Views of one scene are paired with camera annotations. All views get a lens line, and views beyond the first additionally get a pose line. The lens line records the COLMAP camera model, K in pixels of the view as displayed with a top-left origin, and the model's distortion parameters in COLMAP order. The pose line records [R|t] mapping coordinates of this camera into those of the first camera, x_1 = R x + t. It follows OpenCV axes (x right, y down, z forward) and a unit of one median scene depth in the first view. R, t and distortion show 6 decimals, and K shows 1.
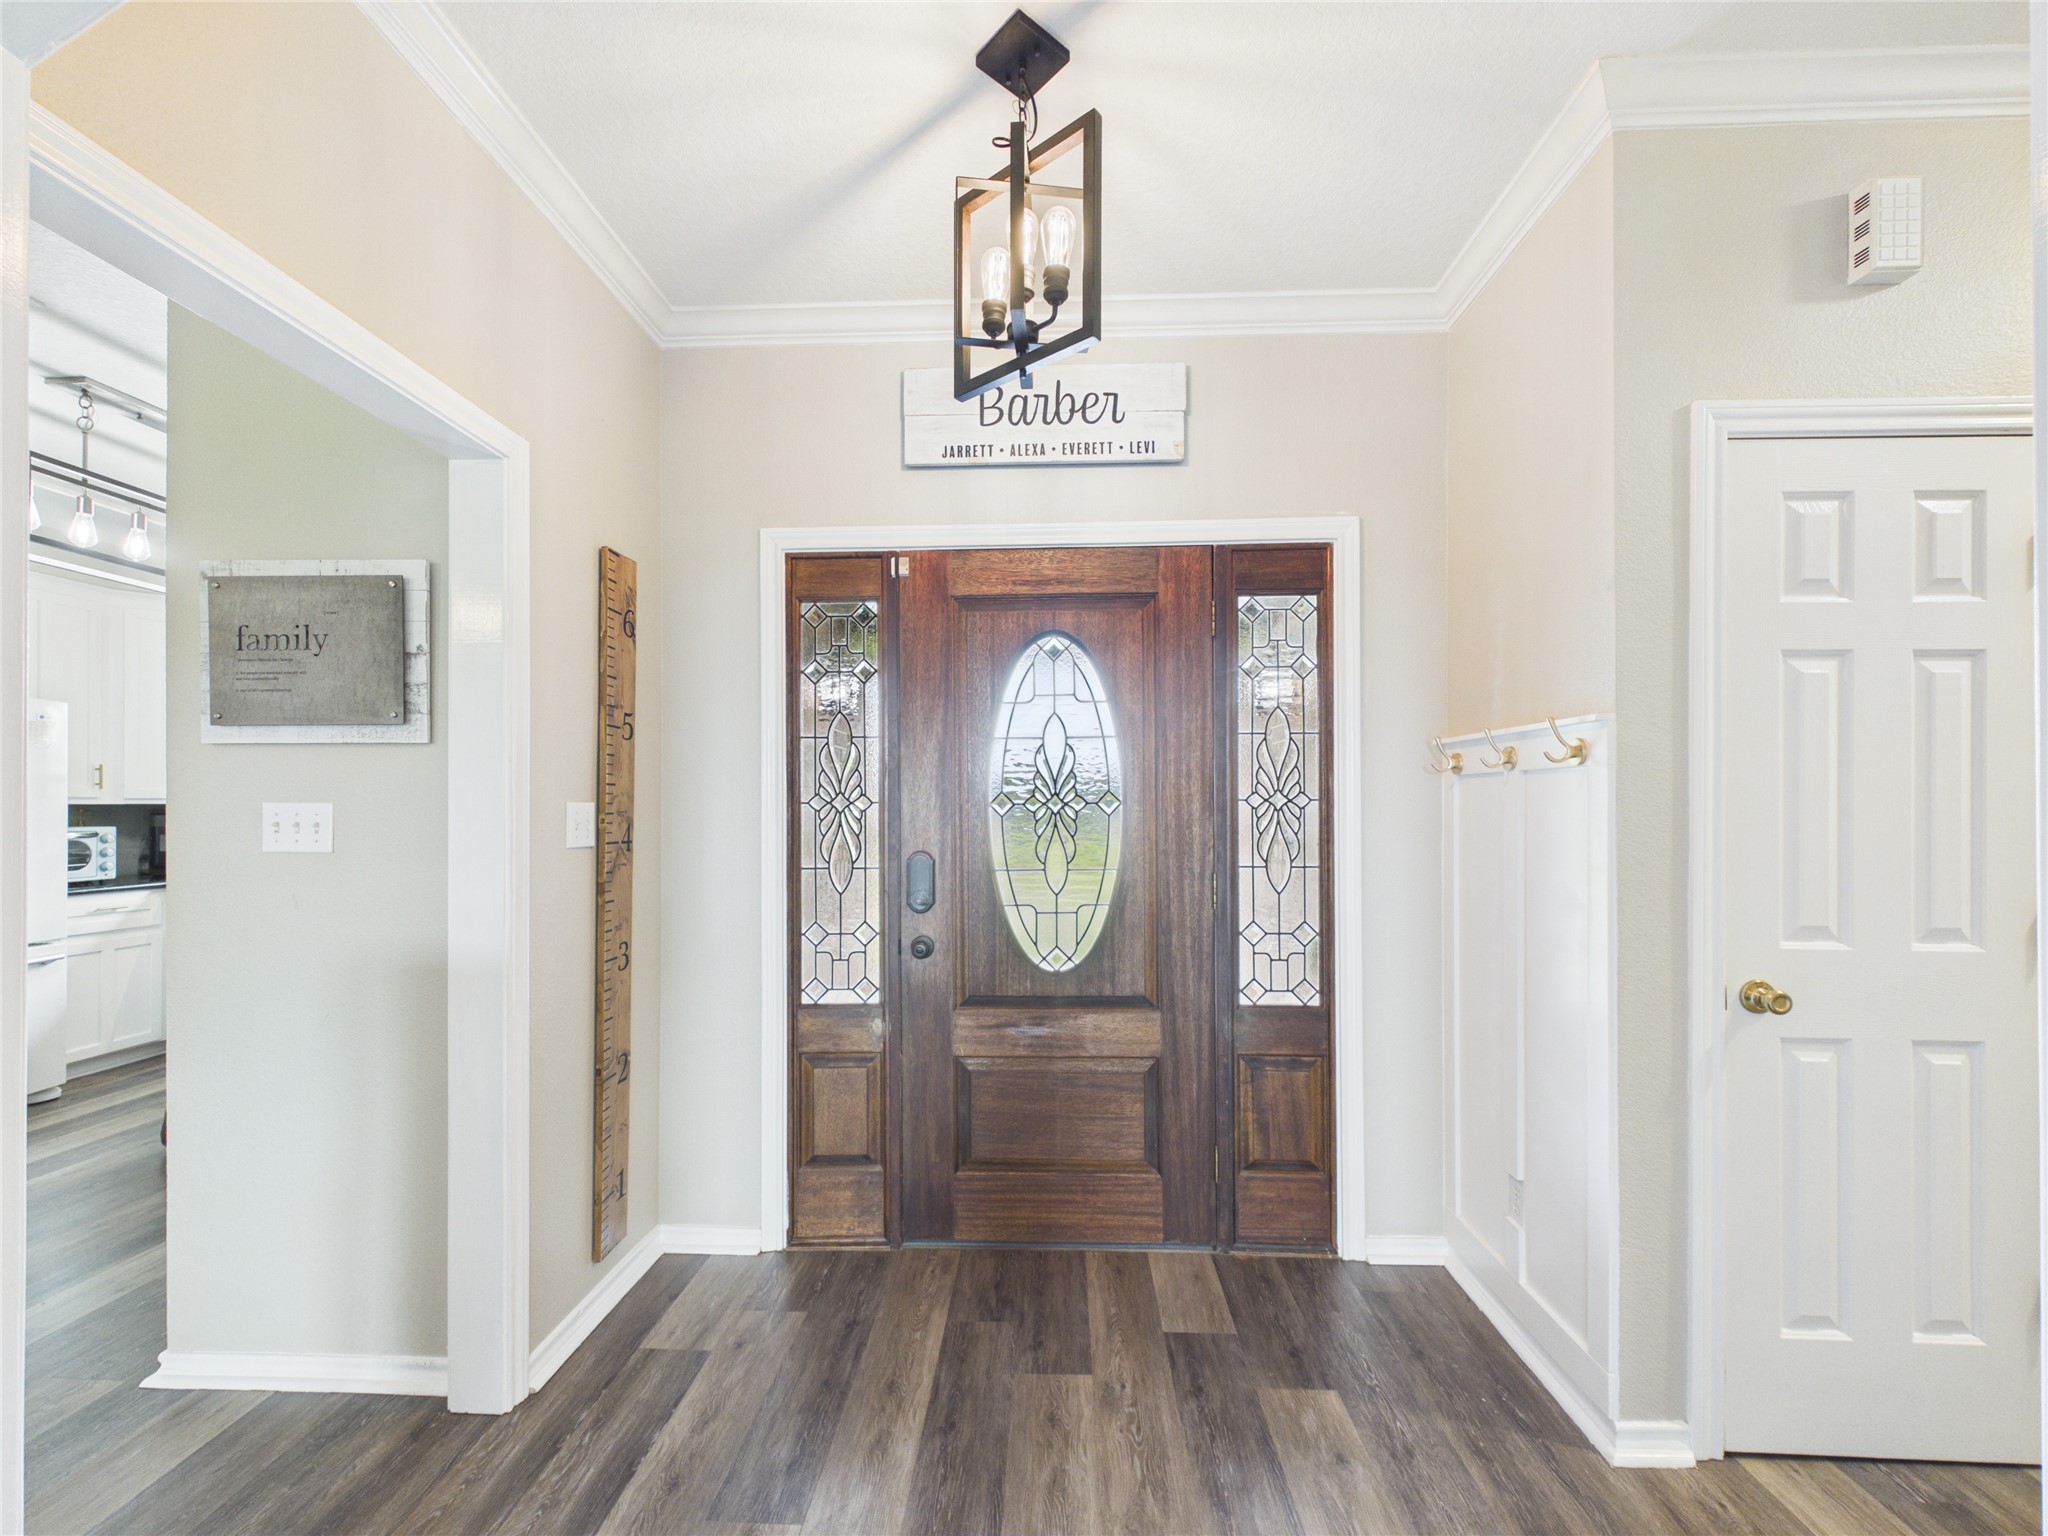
lens RADIAL K [[826.4, 0, 1018.9], [0, 826.4, 797.3], [0, 0, 1]] dist [0.000332, -0.000453]
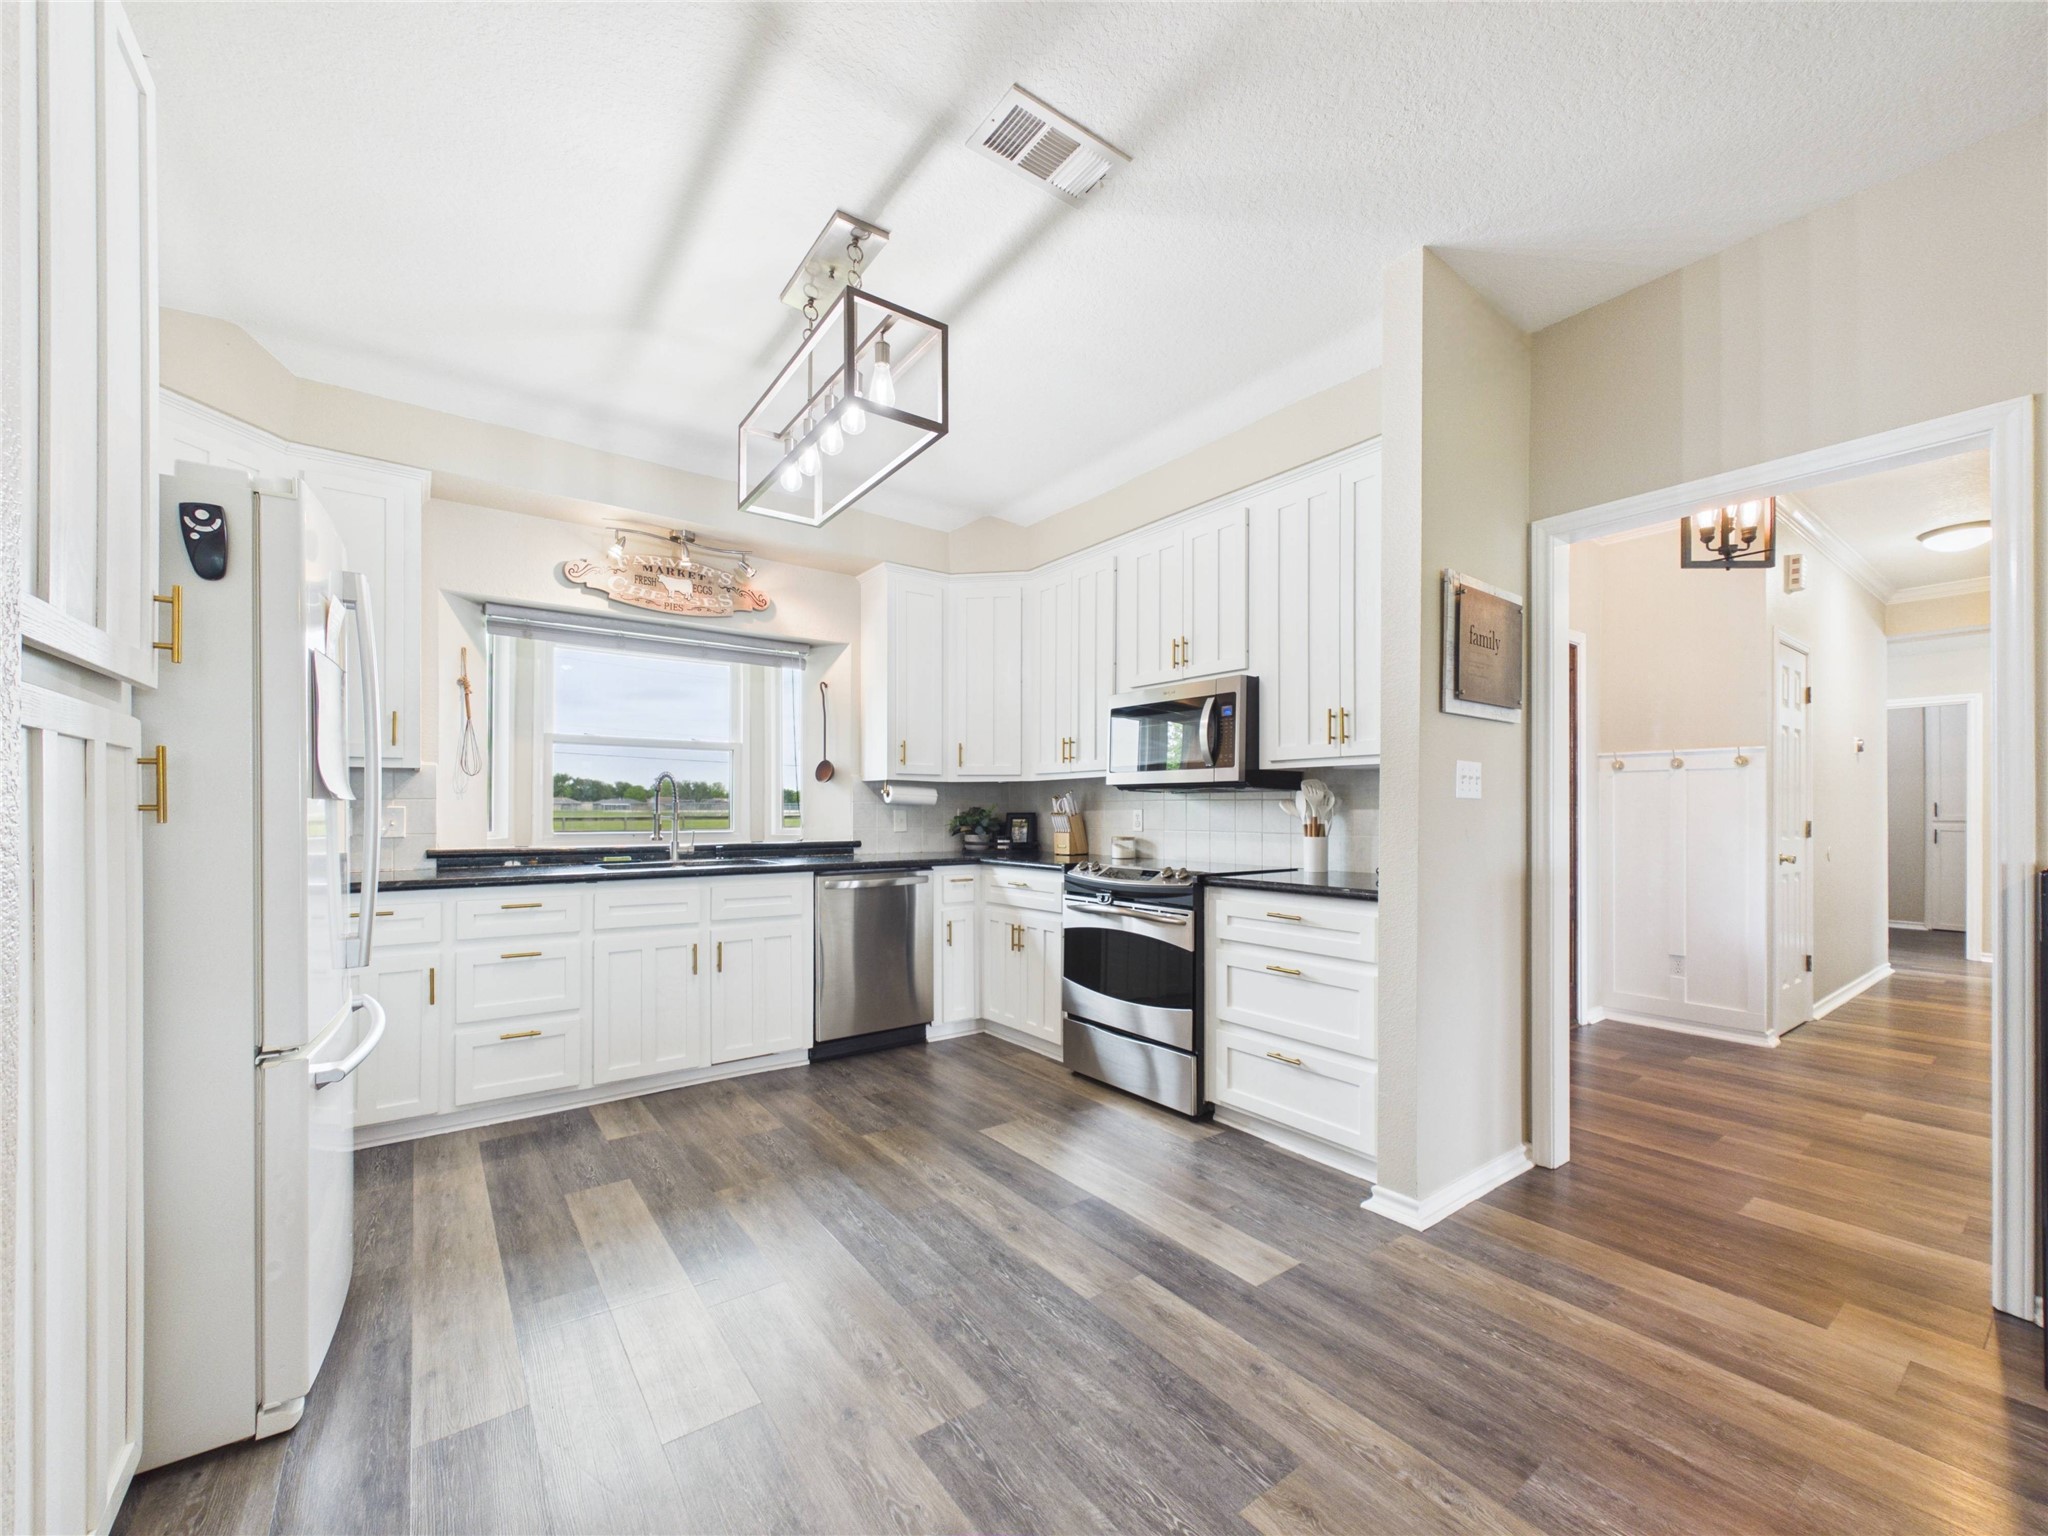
lens RADIAL K [[826.4, 0, 1027.1], [0, 826.4, 806.2], [0, 0, 1]] dist [0.000332, -0.000453]
pose [[0.778151, 0.005787, 0.628050, -1.759135], [-0.008495, 0.999963, 0.001311, 0.064291], [-0.628020, -0.006355, 0.778171, 0.321565]]
